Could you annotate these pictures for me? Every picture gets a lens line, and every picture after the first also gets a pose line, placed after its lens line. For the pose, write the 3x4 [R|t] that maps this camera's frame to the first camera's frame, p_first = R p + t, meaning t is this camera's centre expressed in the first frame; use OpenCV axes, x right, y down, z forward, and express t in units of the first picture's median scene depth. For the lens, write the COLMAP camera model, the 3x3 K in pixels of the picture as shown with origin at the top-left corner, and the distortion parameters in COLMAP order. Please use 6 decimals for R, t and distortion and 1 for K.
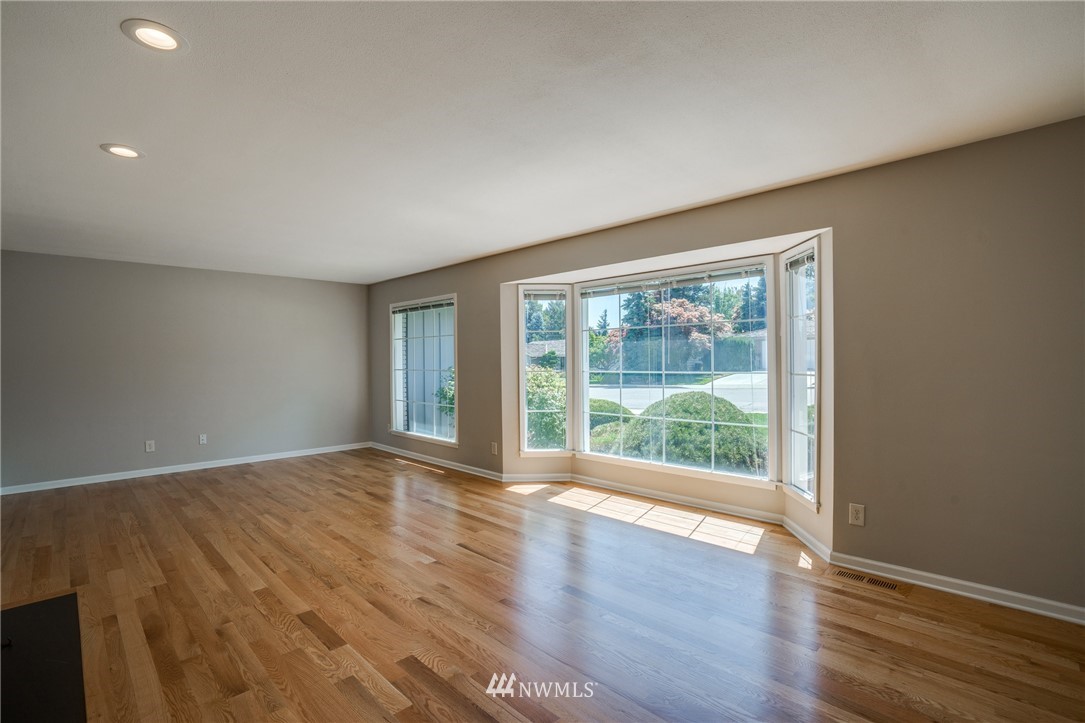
lens RADIAL K [[513.7, 0, 542.5], [0, 513.7, 361.5], [0, 0, 1]] dist [-0.026780, 0.001280]
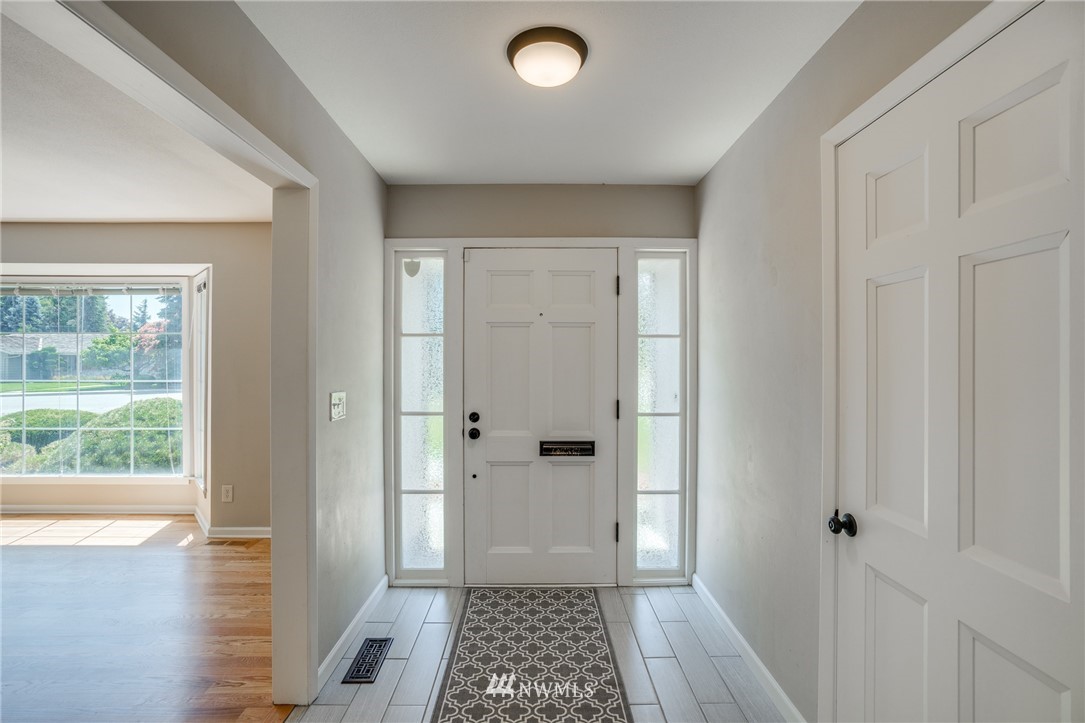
lens RADIAL K [[494.5, 0, 542.5], [0, 494.5, 361.5], [0, 0, 1]] dist [-0.000340, 0.000186]
pose [[0.709739, 0.010854, 0.704381, 0.202474], [-0.009543, 0.999938, -0.005792, -0.019338], [-0.704400, -0.002611, 0.709798, -0.287166]]
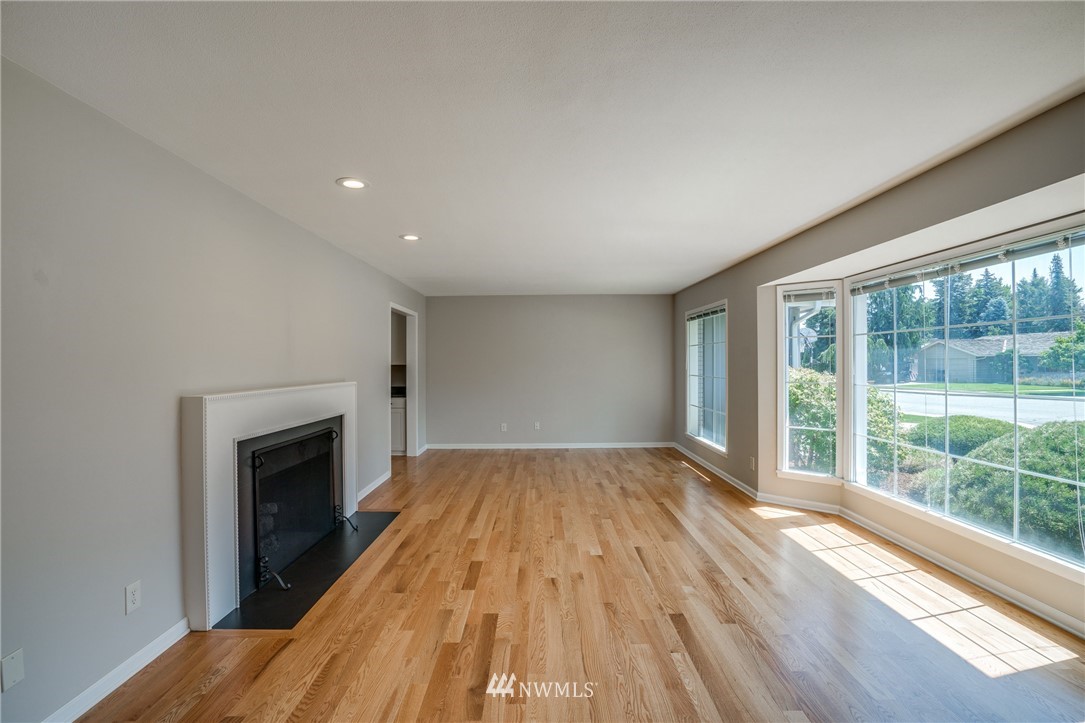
lens RADIAL K [[506.3, 0, 535.9], [0, 506.3, 362.8], [0, 0, 1]] dist [-0.072493, 0.034108]
pose [[0.704390, 0.006229, -0.709786, 0.321628], [-0.002825, 0.999978, 0.005971, -0.021567], [0.709808, -0.002200, 0.704392, 0.098964]]
